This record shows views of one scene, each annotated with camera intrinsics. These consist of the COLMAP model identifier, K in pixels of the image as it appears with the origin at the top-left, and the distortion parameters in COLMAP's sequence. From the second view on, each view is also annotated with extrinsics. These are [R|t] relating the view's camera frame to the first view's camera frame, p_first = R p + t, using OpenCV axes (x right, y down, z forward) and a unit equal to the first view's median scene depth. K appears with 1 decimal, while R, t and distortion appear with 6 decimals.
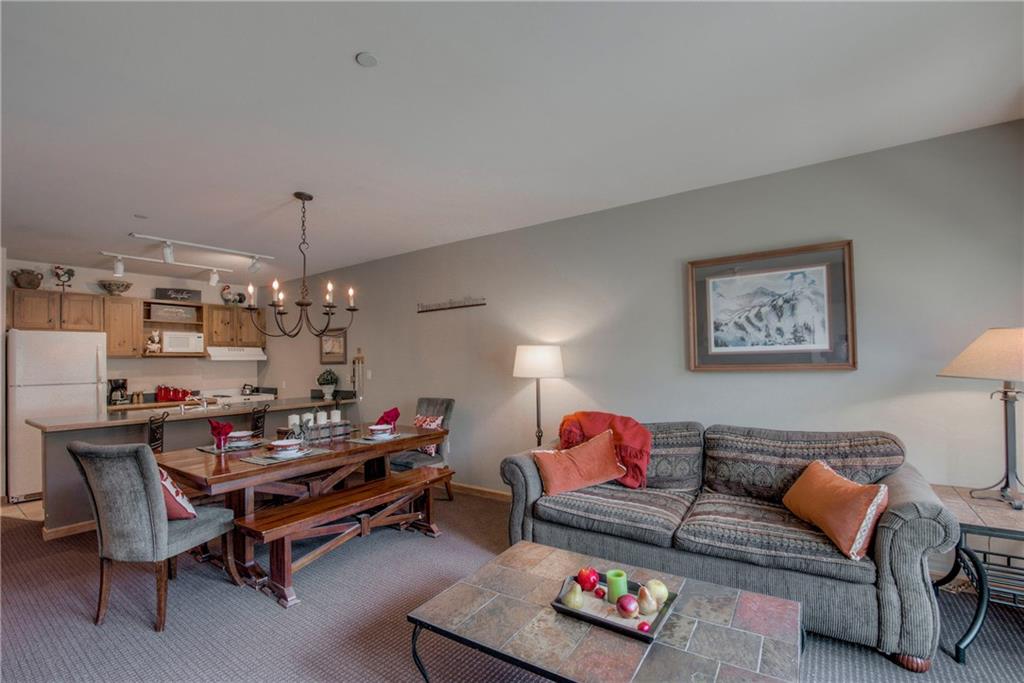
lens RADIAL K [[449.7, 0, 513.2], [0, 449.7, 350.2], [0, 0, 1]] dist [-0.015419, -0.000154]
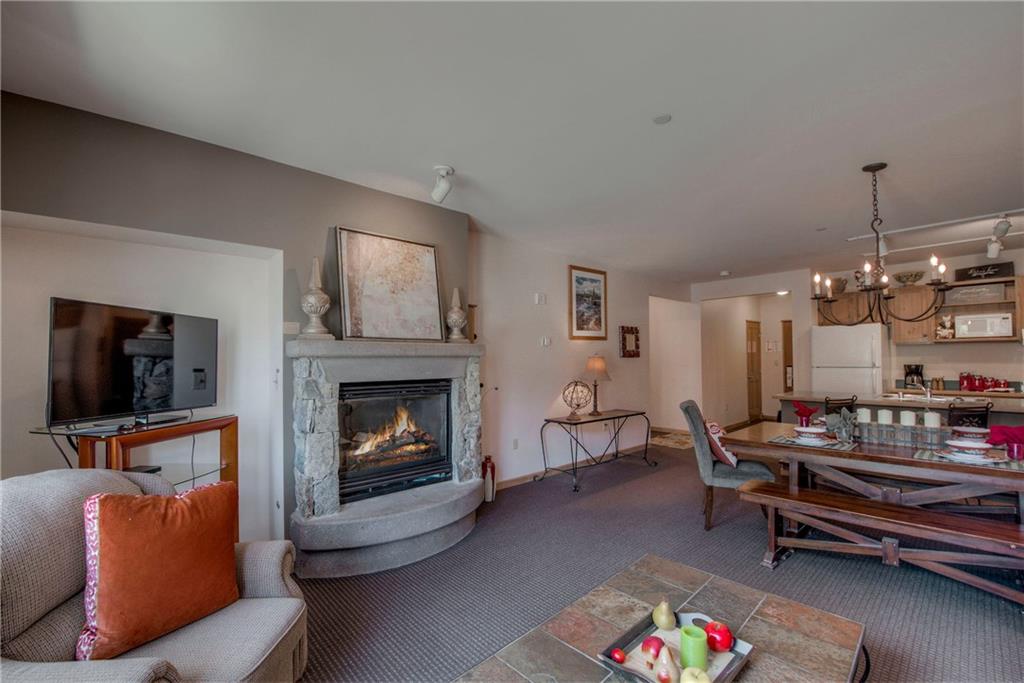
lens RADIAL K [[437.9, 0, 494.7], [0, 437.9, 350.2], [0, 0, 1]] dist [-0.018841, -0.000027]
pose [[-0.240530, 0.001478, -0.970641, 0.330394], [0.040796, 0.999131, -0.008588, -0.001087], [0.969784, -0.041663, -0.240381, 0.271144]]
